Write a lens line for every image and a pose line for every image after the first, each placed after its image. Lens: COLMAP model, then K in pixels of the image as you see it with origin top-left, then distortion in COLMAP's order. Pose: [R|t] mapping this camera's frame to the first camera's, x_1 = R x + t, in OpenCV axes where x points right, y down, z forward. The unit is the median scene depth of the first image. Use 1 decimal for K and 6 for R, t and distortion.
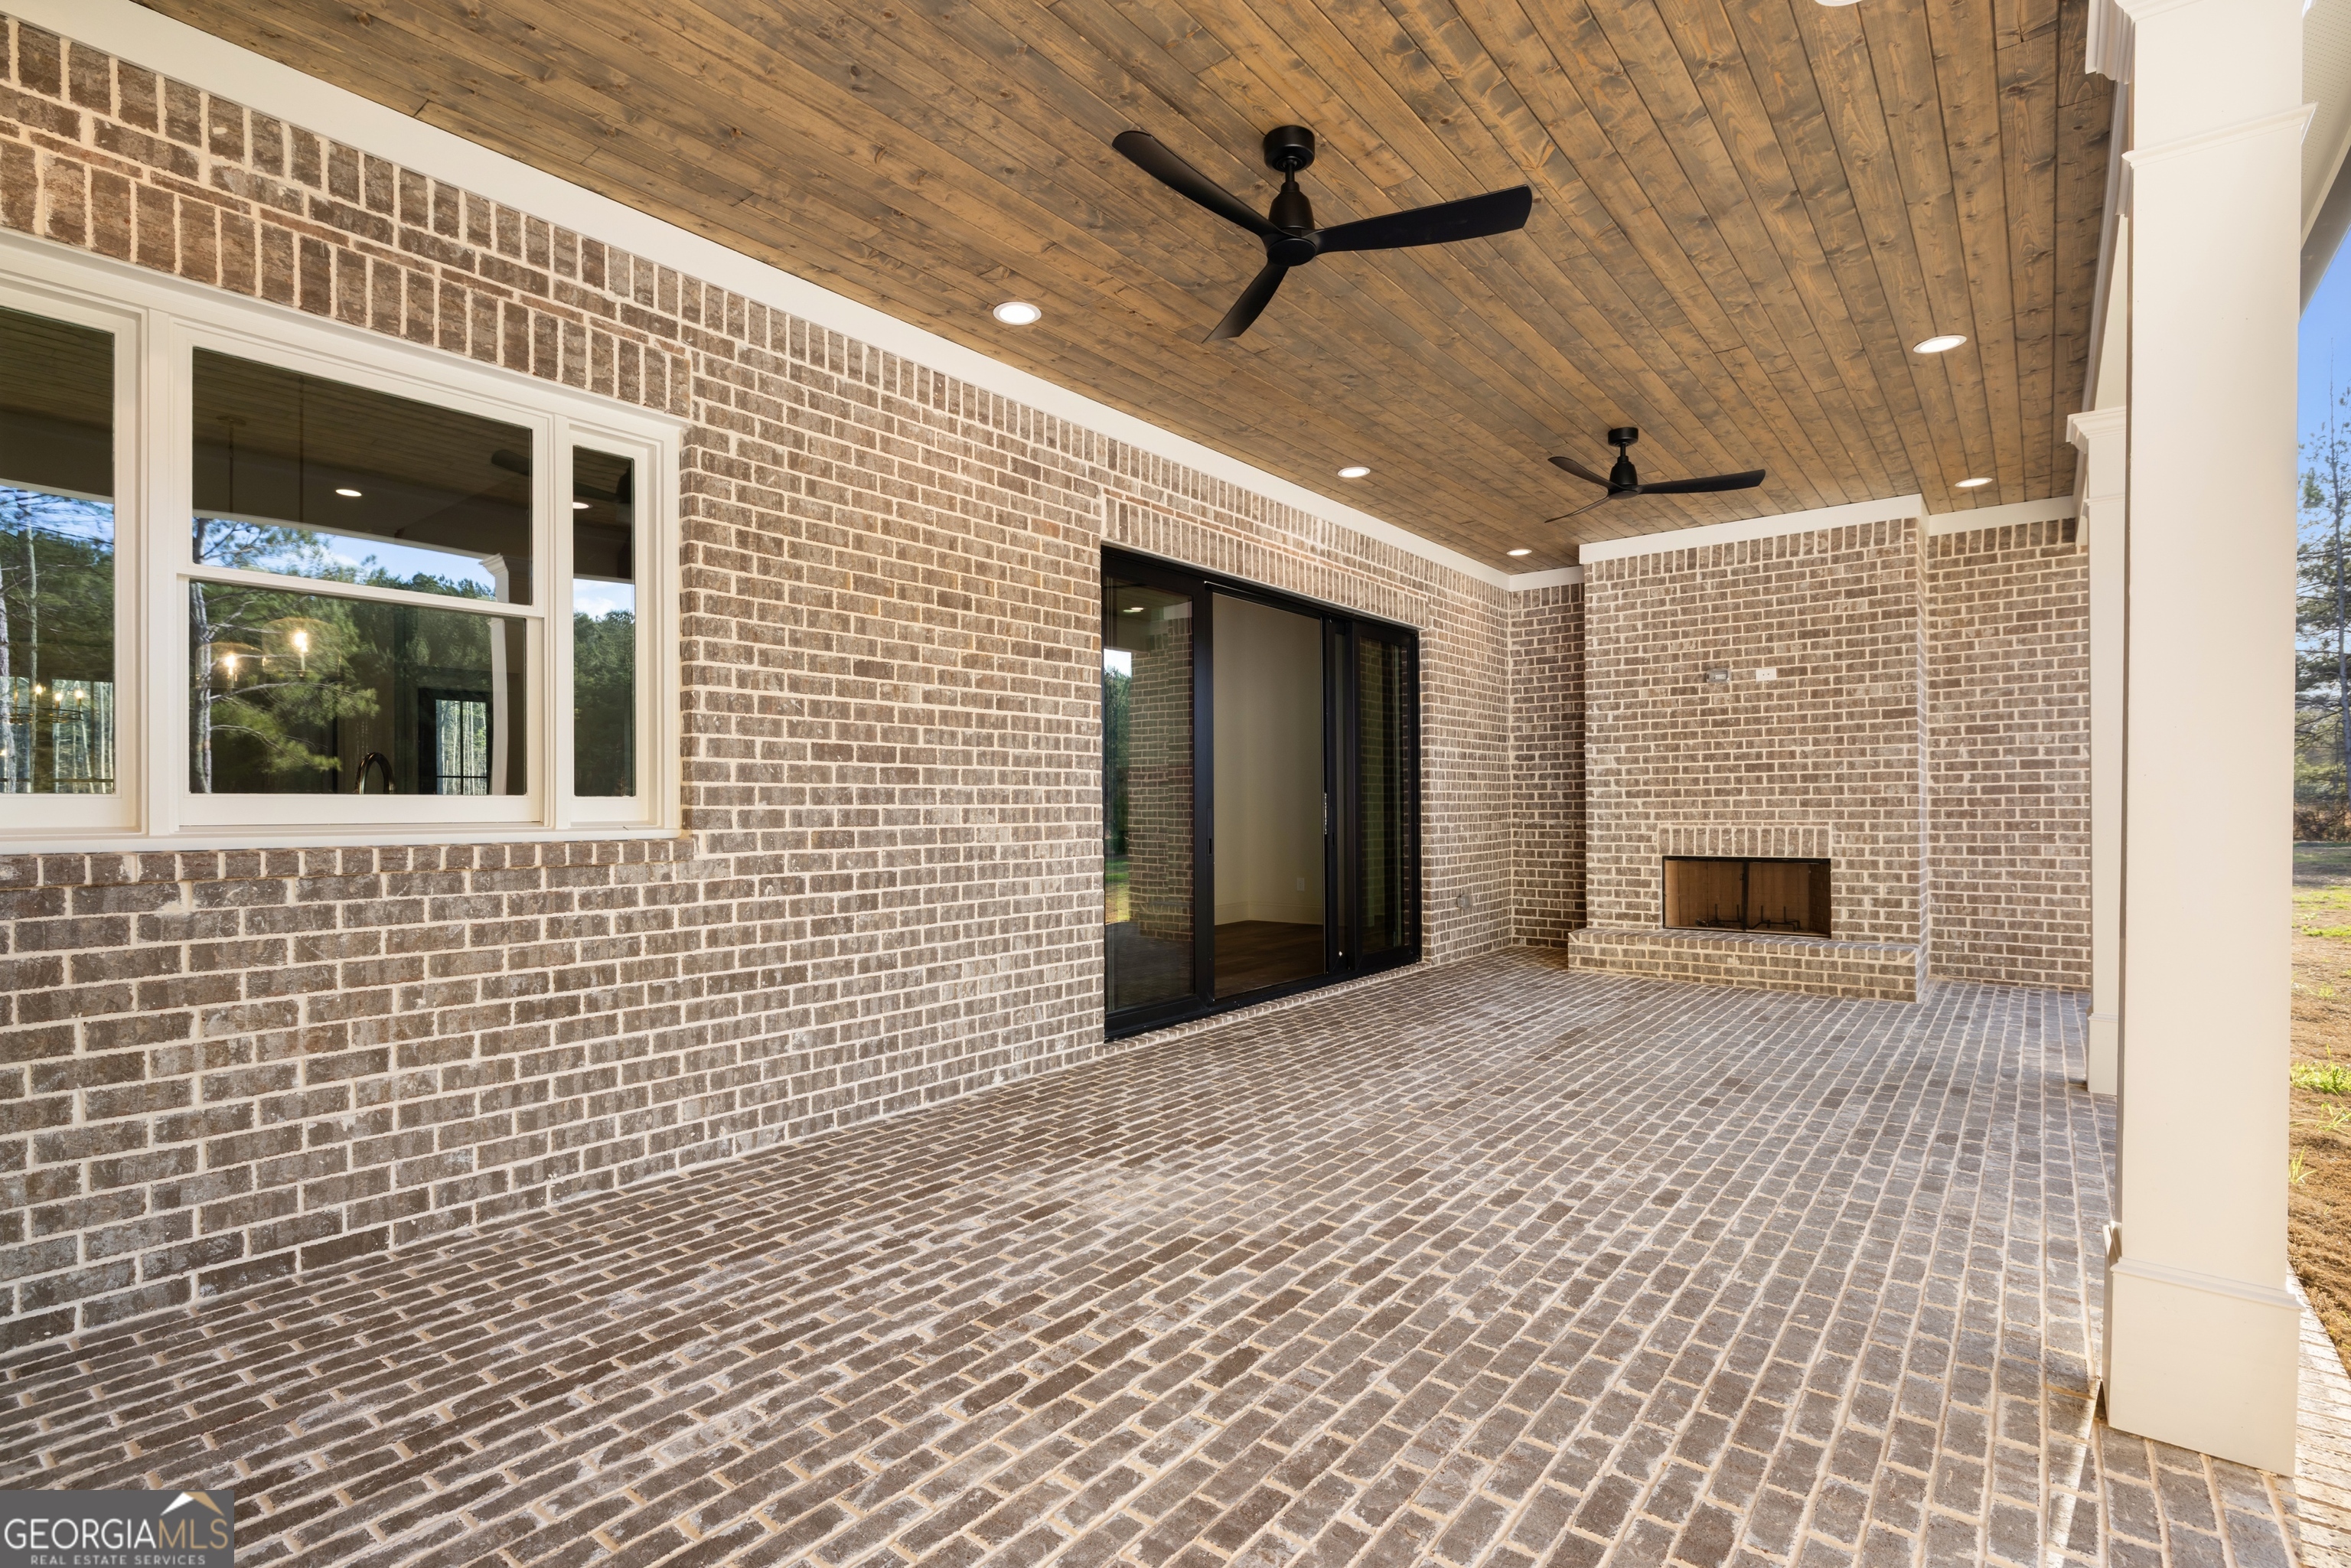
lens RADIAL K [[1112.8, 0, 1155.5], [0, 1112.8, 817.6], [0, 0, 1]] dist [-0.012427, 0.004224]
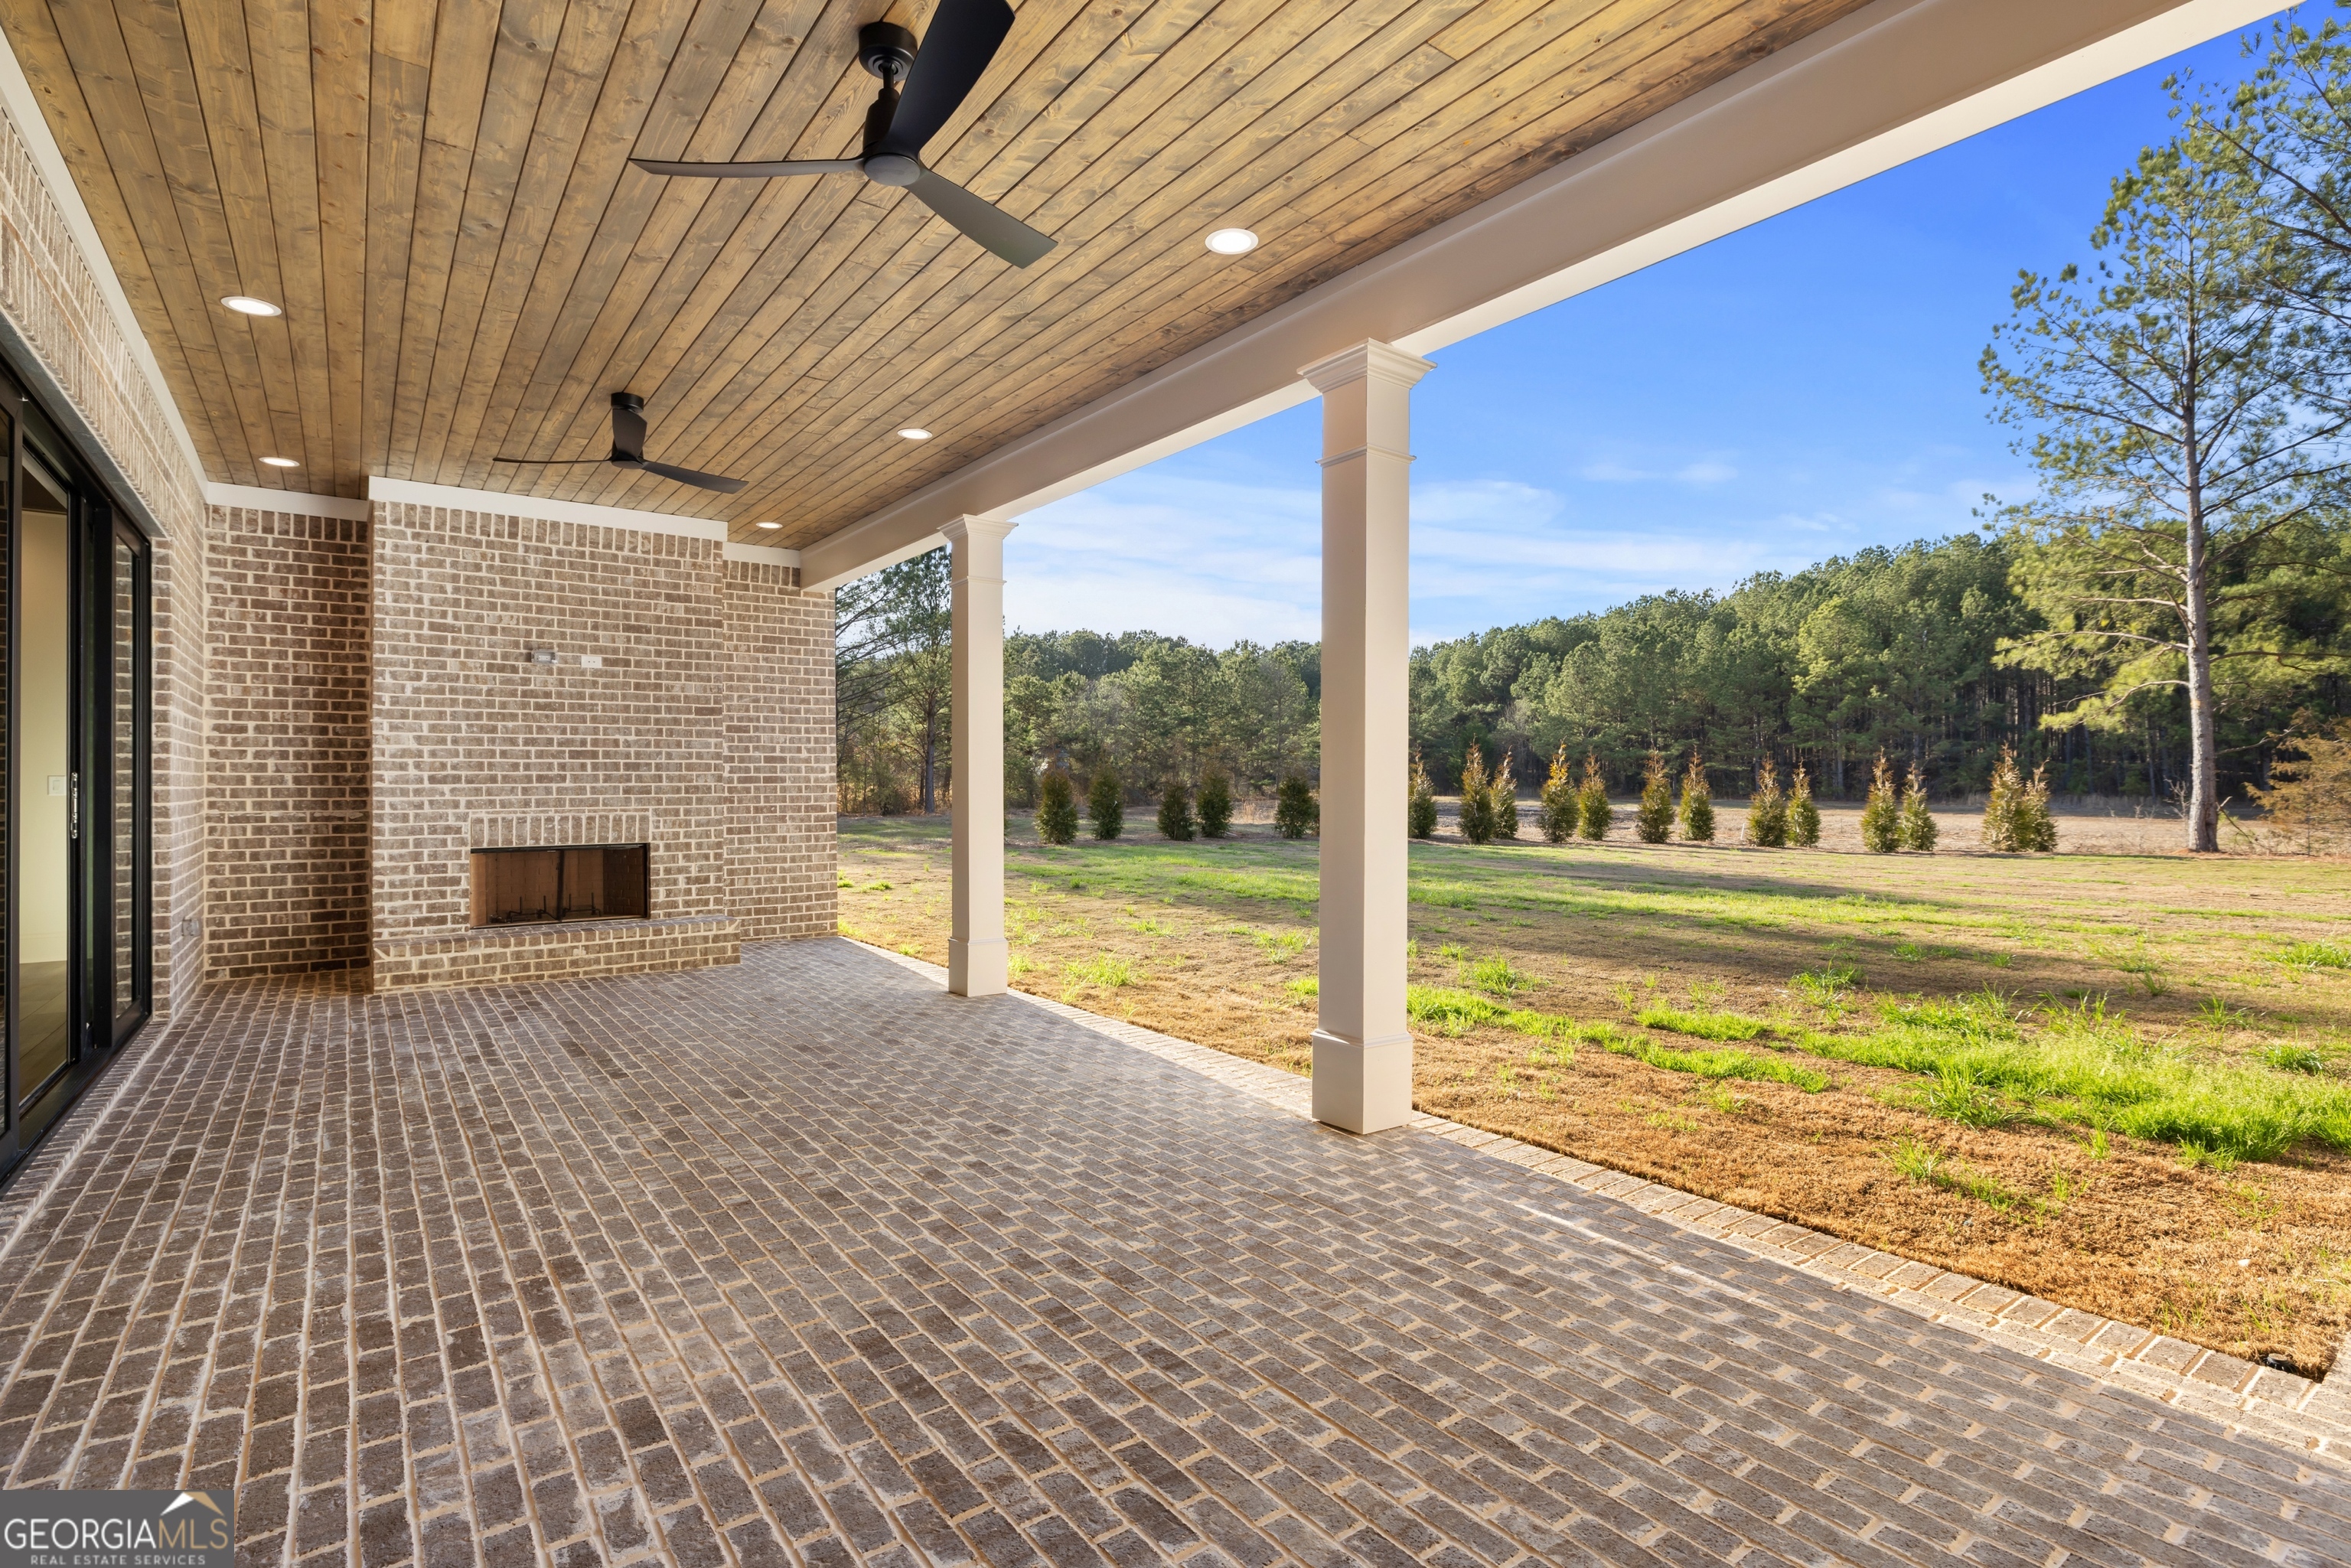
lens RADIAL K [[1112.8, 0, 1177.3], [0, 1112.8, 793.1], [0, 0, 1]] dist [-0.012427, 0.004224]
pose [[0.252269, 0.000504, 0.967657, -0.293074], [0.008716, 0.999958, -0.002793, -0.003275], [-0.967618, 0.009138, 0.252254, 0.243930]]
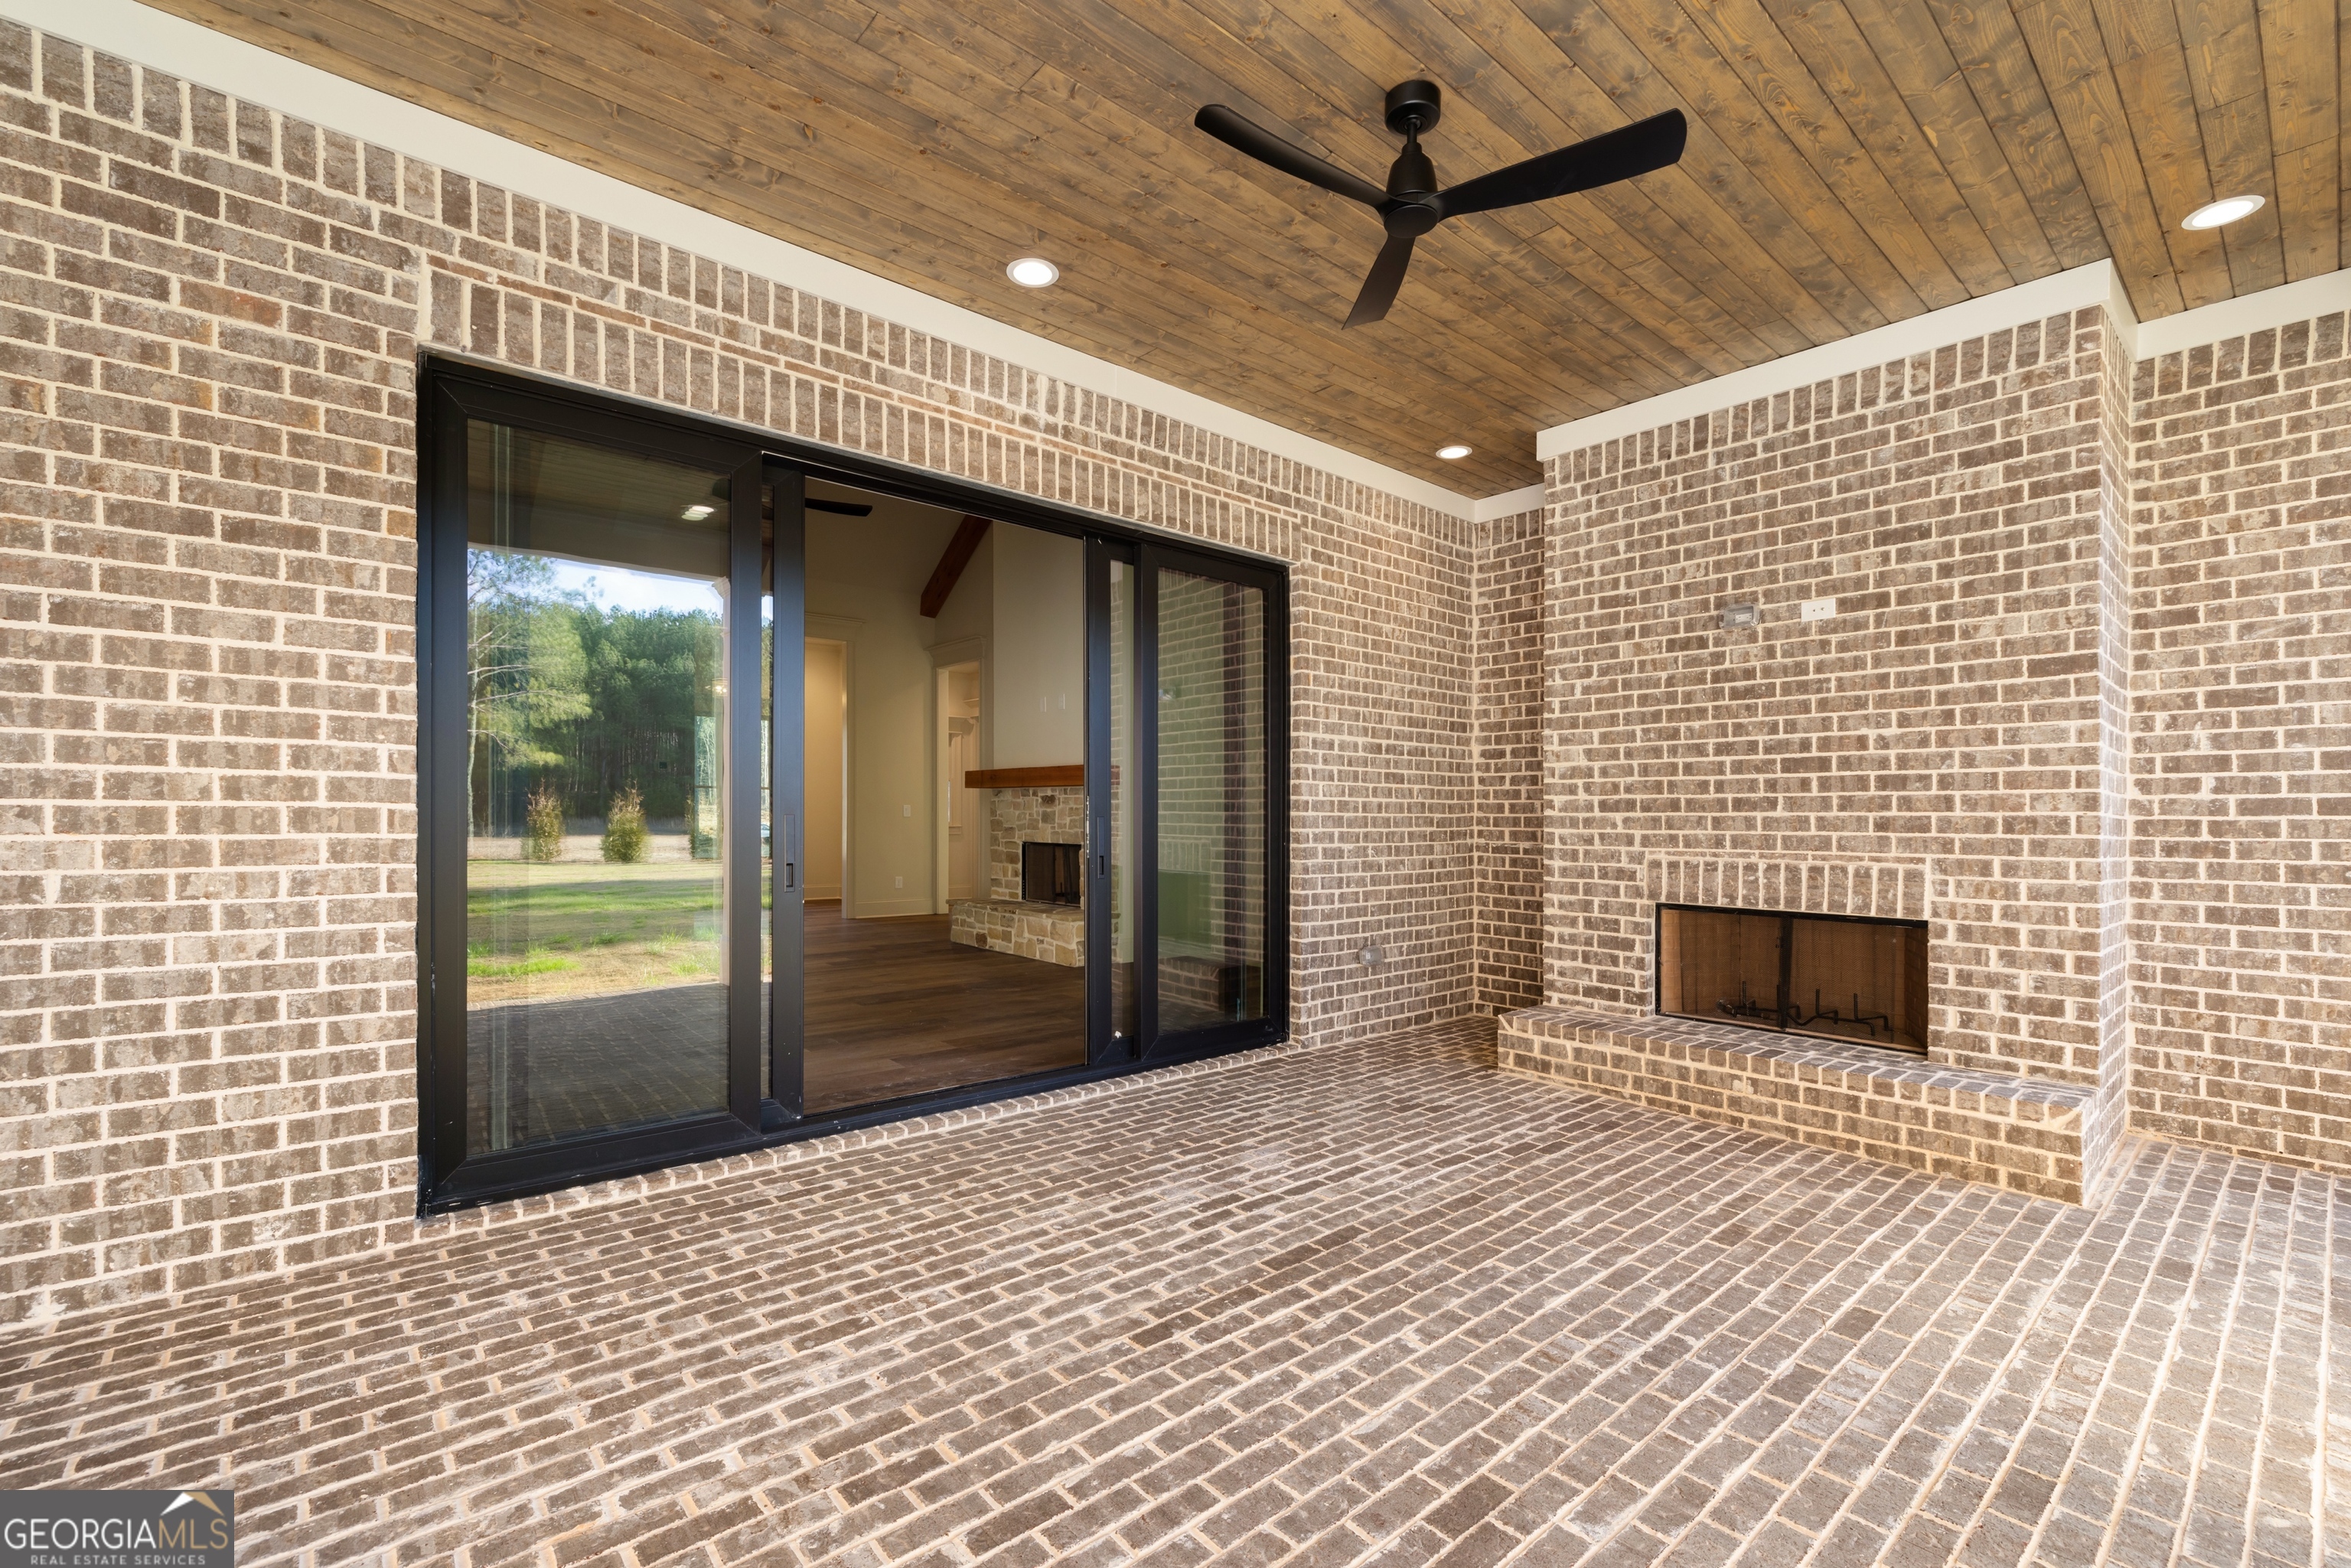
lens RADIAL K [[1029.0, 0, 1172.7], [0, 1029.0, 817.6], [0, 0, 1]] dist [0.010668, -0.004611]
pose [[0.983767, 0.017045, -0.178637, 0.317032], [-0.018455, 0.999810, -0.006232, -0.006516], [0.178496, 0.009428, 0.983895, 0.398407]]
